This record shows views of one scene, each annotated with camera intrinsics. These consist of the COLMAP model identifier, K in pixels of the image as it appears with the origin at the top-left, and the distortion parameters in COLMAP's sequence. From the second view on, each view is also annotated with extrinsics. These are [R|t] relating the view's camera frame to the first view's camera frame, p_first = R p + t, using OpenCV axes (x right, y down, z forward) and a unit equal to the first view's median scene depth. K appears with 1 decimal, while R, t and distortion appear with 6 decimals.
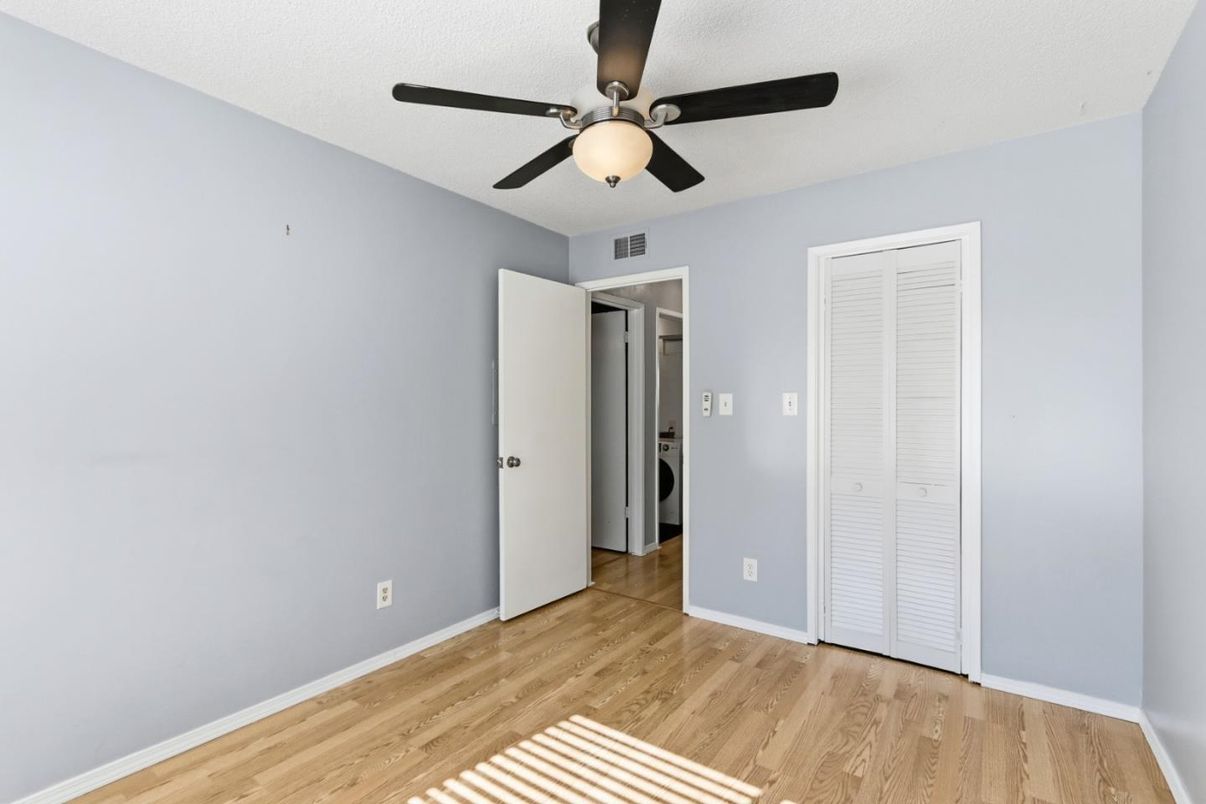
lens RADIAL K [[564.6, 0, 585.8], [0, 564.6, 399.4], [0, 0, 1]] dist [0.000718, 0.000705]
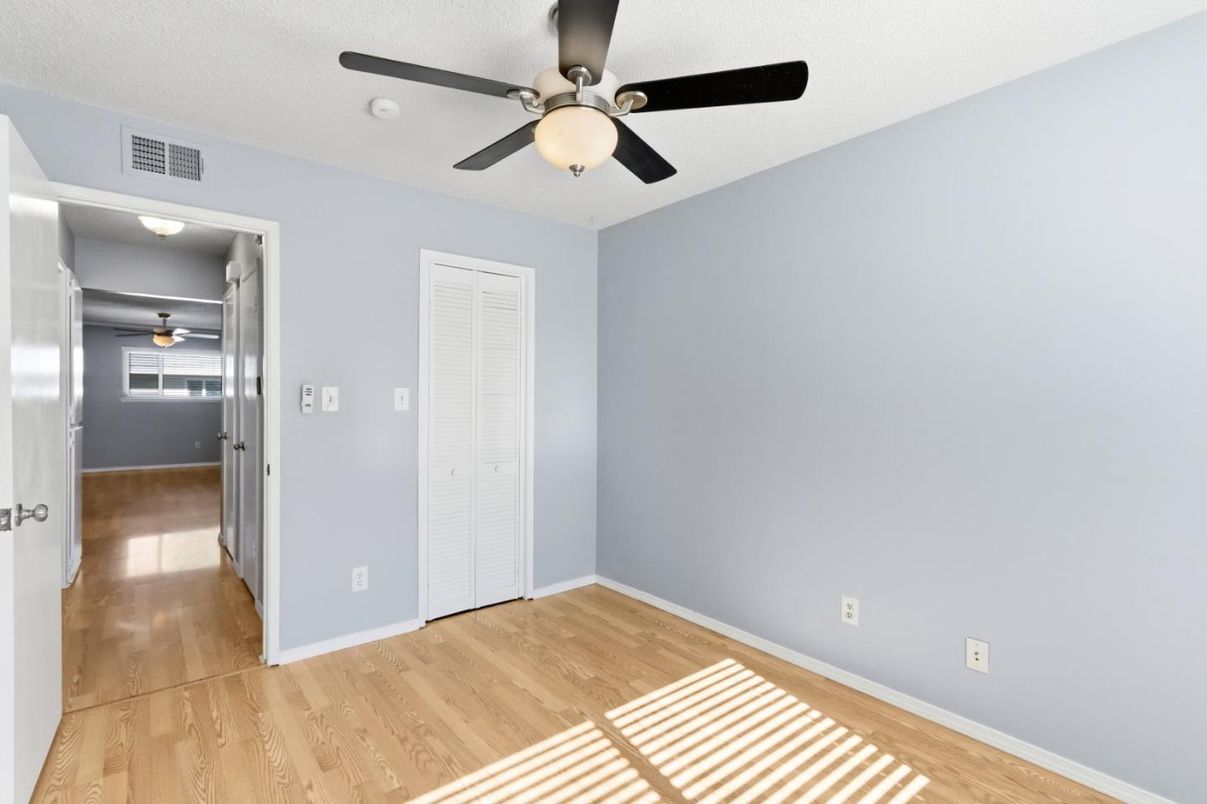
lens RADIAL K [[565.1, 0, 586.2], [0, 565.1, 399.4], [0, 0, 1]] dist [0.000718, 0.000705]
pose [[0.269159, -0.002723, 0.963092, -0.561119], [-0.012904, 0.999896, 0.006433, -0.000520], [-0.963009, -0.014159, 0.269096, 0.458216]]
